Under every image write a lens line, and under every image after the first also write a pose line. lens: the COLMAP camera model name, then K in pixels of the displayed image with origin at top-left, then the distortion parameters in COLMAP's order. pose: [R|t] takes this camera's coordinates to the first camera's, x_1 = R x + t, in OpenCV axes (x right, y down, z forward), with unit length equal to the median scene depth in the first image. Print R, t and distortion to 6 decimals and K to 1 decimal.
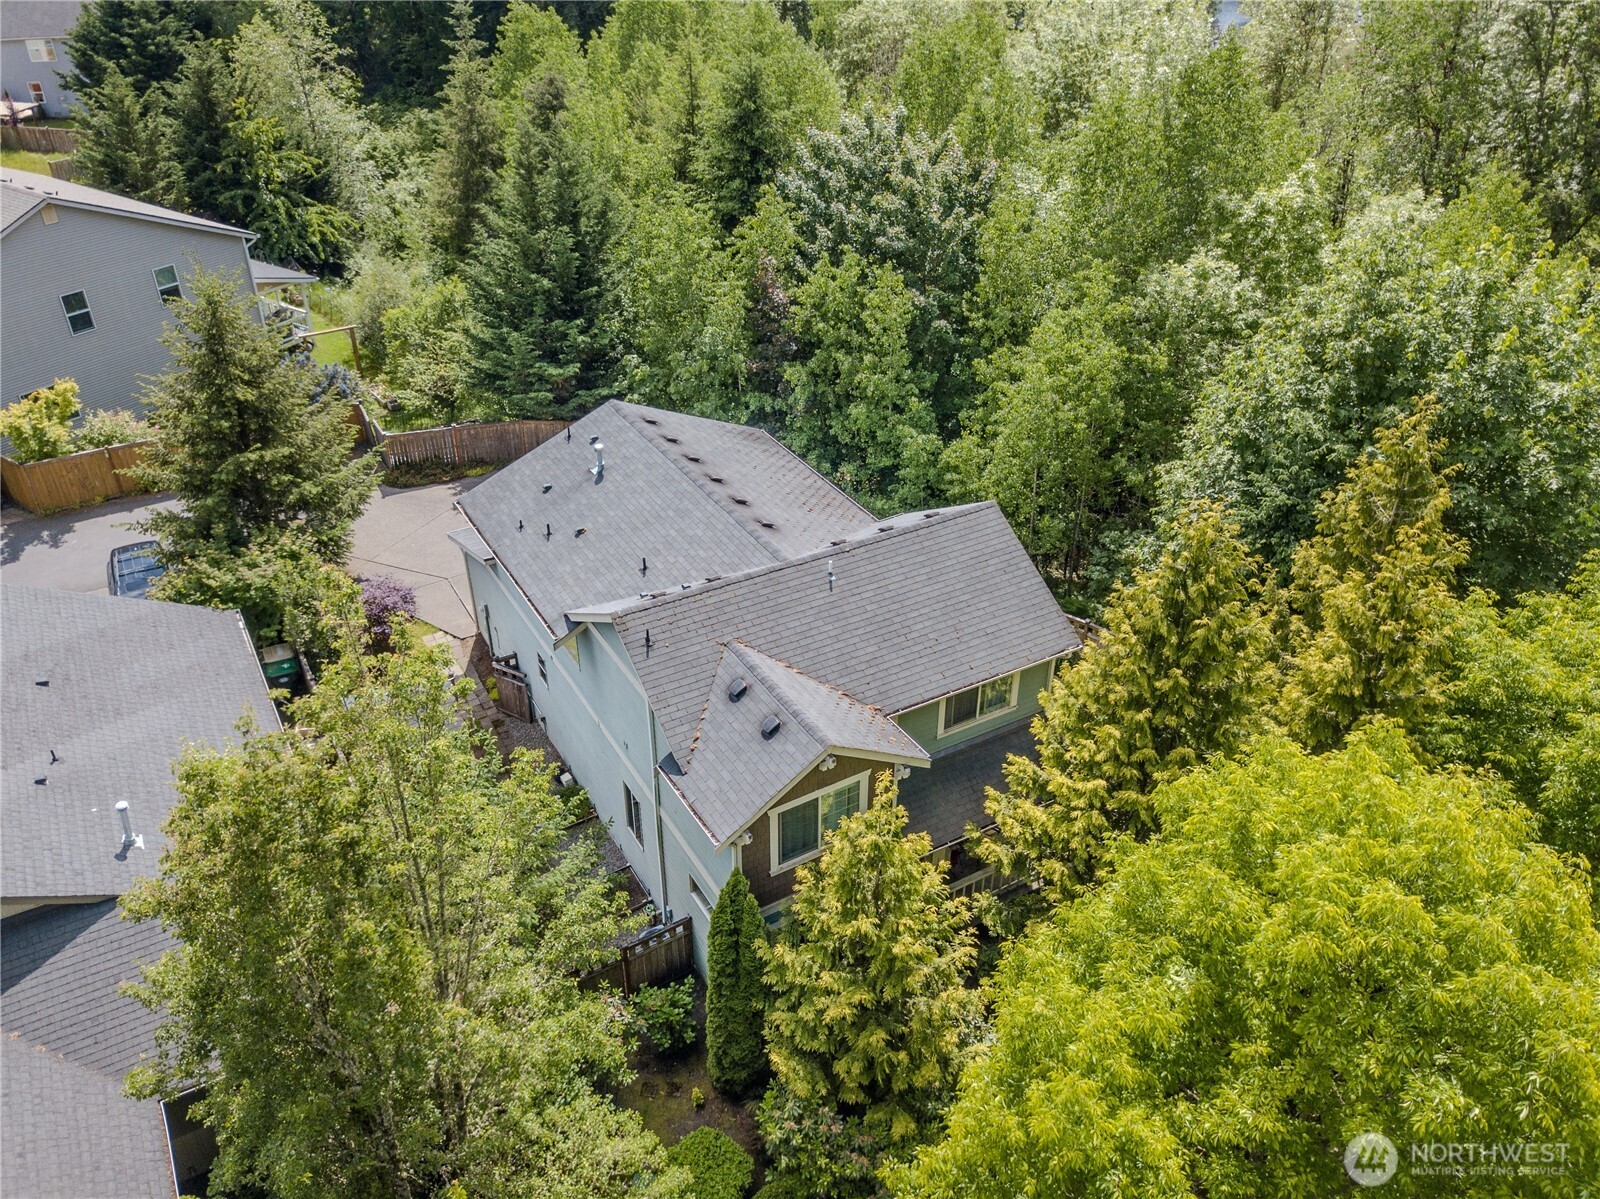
lens RADIAL K [[1241.4, 0, 800.0], [0, 1241.4, 599.5], [0, 0, 1]] dist [-0.020064, 0.036473]
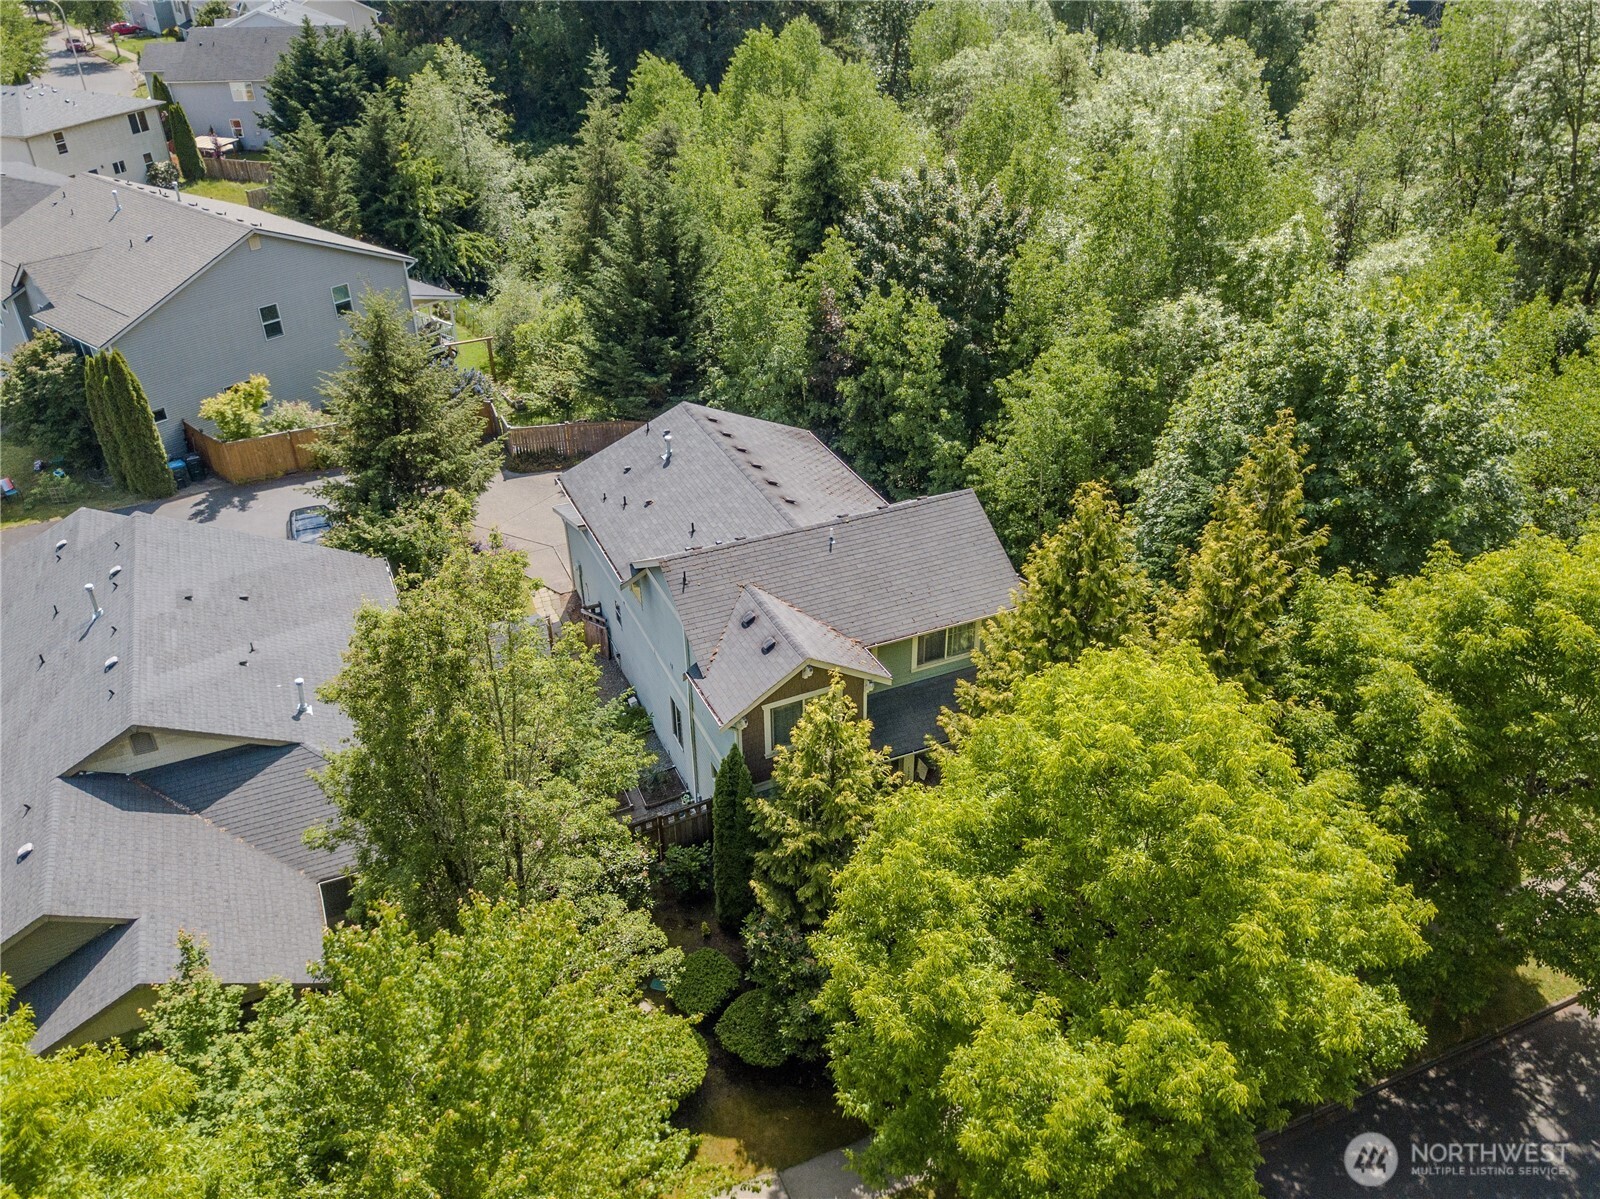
lens RADIAL K [[1237.4, 0, 800.0], [0, 1237.4, 599.5], [0, 0, 1]] dist [0.001707, -0.002801]
pose [[0.994024, 0.043917, -0.099939, 0.078626], [-0.045454, 0.998880, -0.013153, 0.039081], [0.099249, 0.017617, 0.994907, -0.178248]]
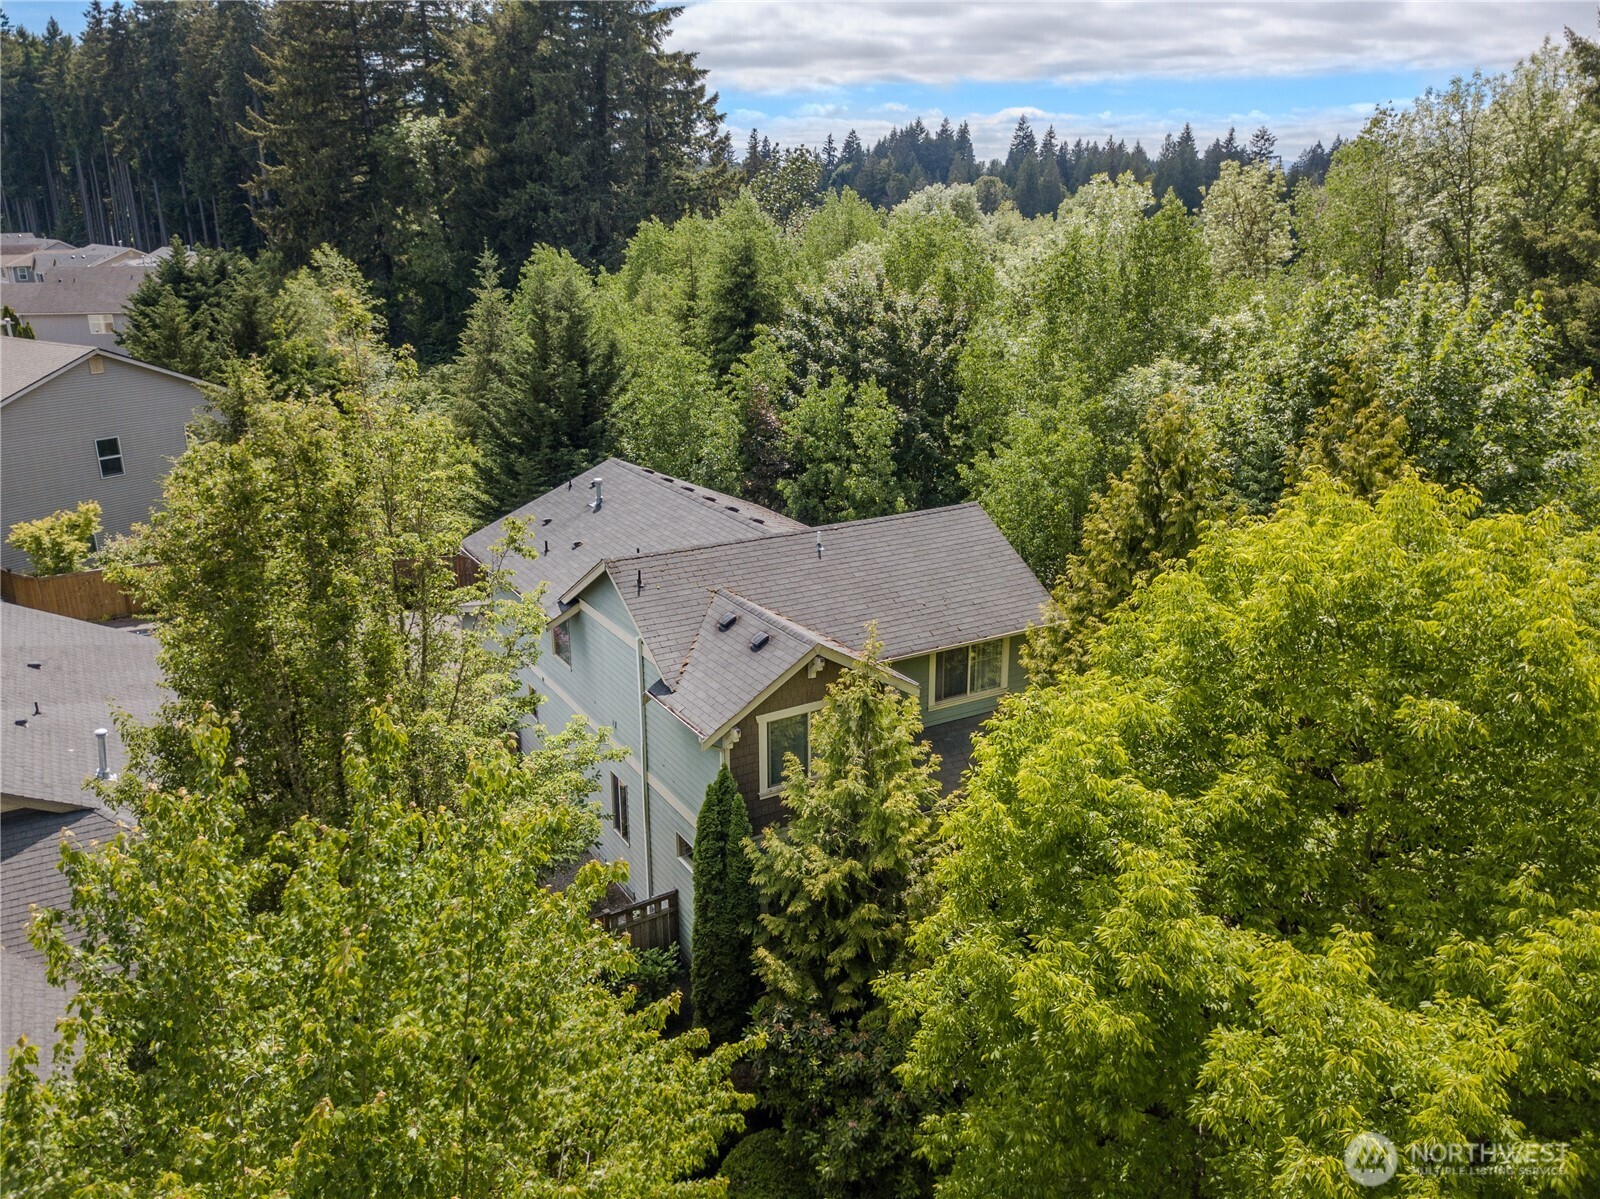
lens RADIAL K [[1237.4, 0, 800.0], [0, 1237.4, 599.5], [0, 0, 1]] dist [0.001707, -0.002801]
pose [[0.999975, -0.006802, 0.001959, 0.004154], [0.007078, 0.965981, -0.258517, 0.183676], [-0.000134, 0.258524, 0.966005, 0.011947]]
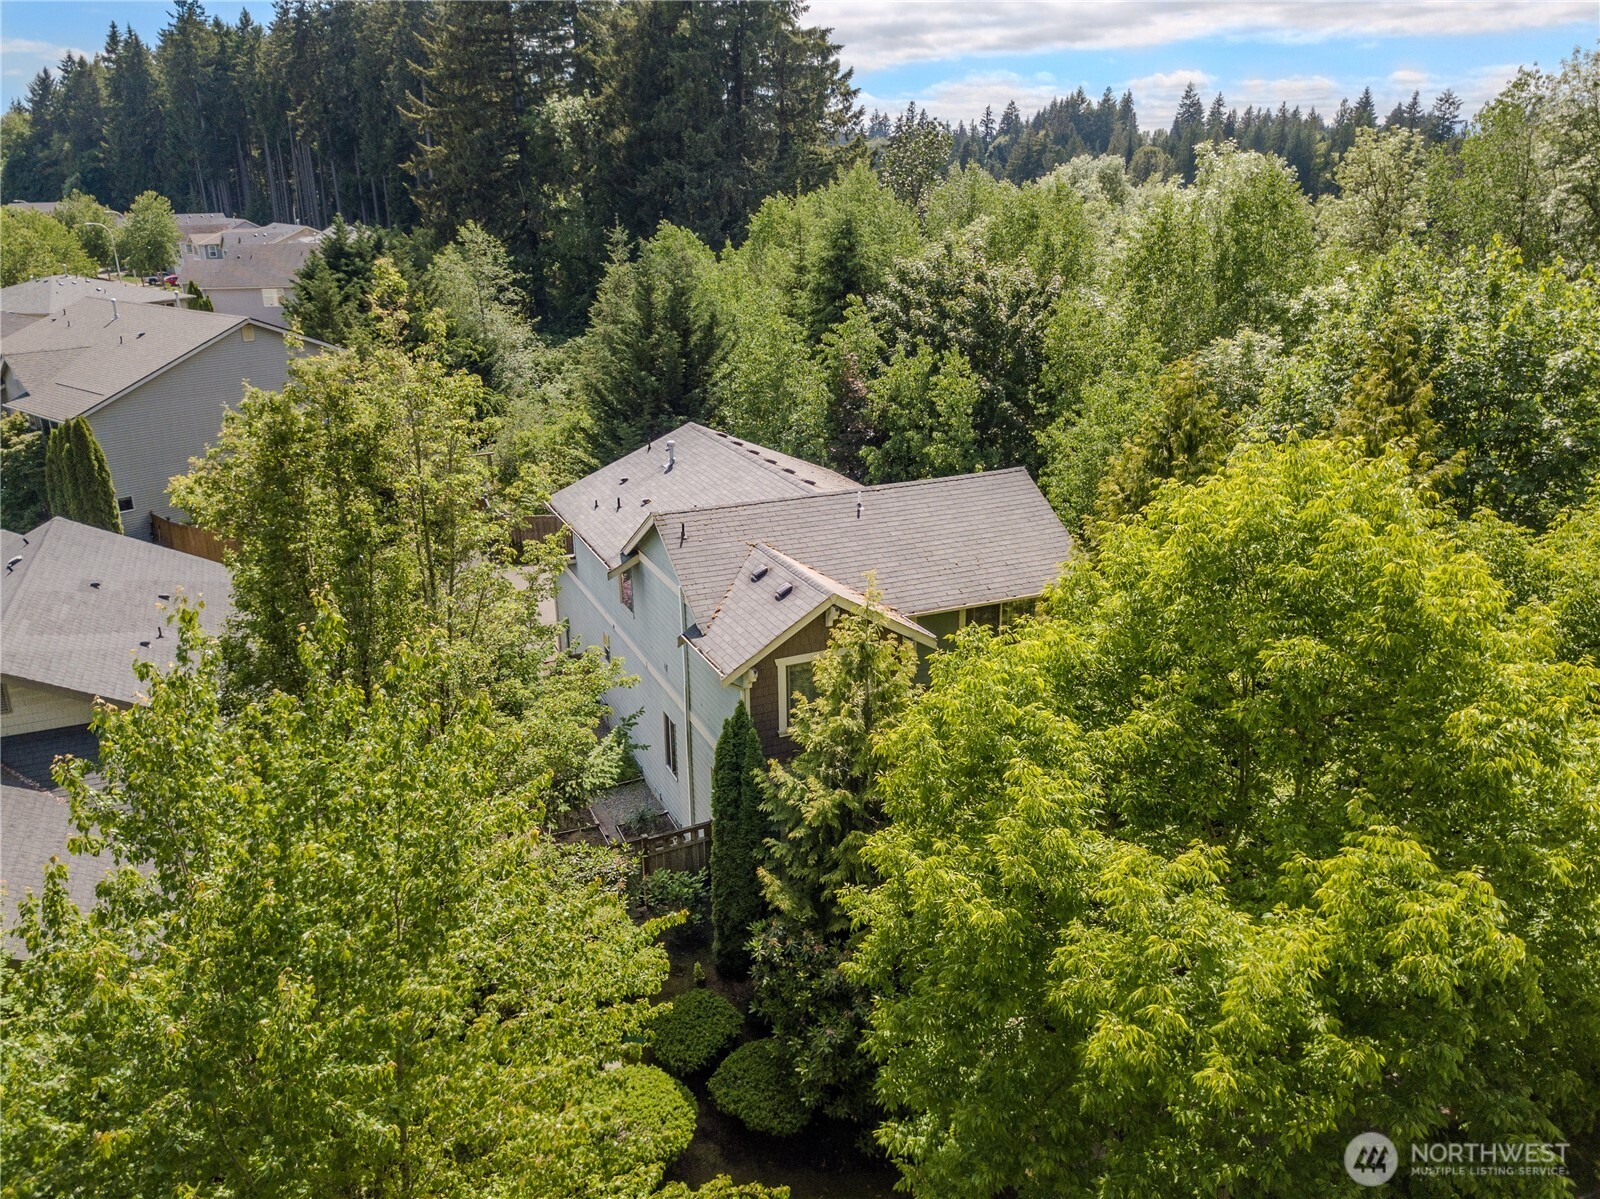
lens RADIAL K [[1237.4, 0, 800.0], [0, 1237.4, 599.5], [0, 0, 1]] dist [0.001707, -0.002801]
pose [[0.992756, 0.022760, -0.117970, 0.065294], [-0.050508, 0.969975, -0.237901, 0.203981], [0.109013, 0.242136, 0.964099, -0.017662]]
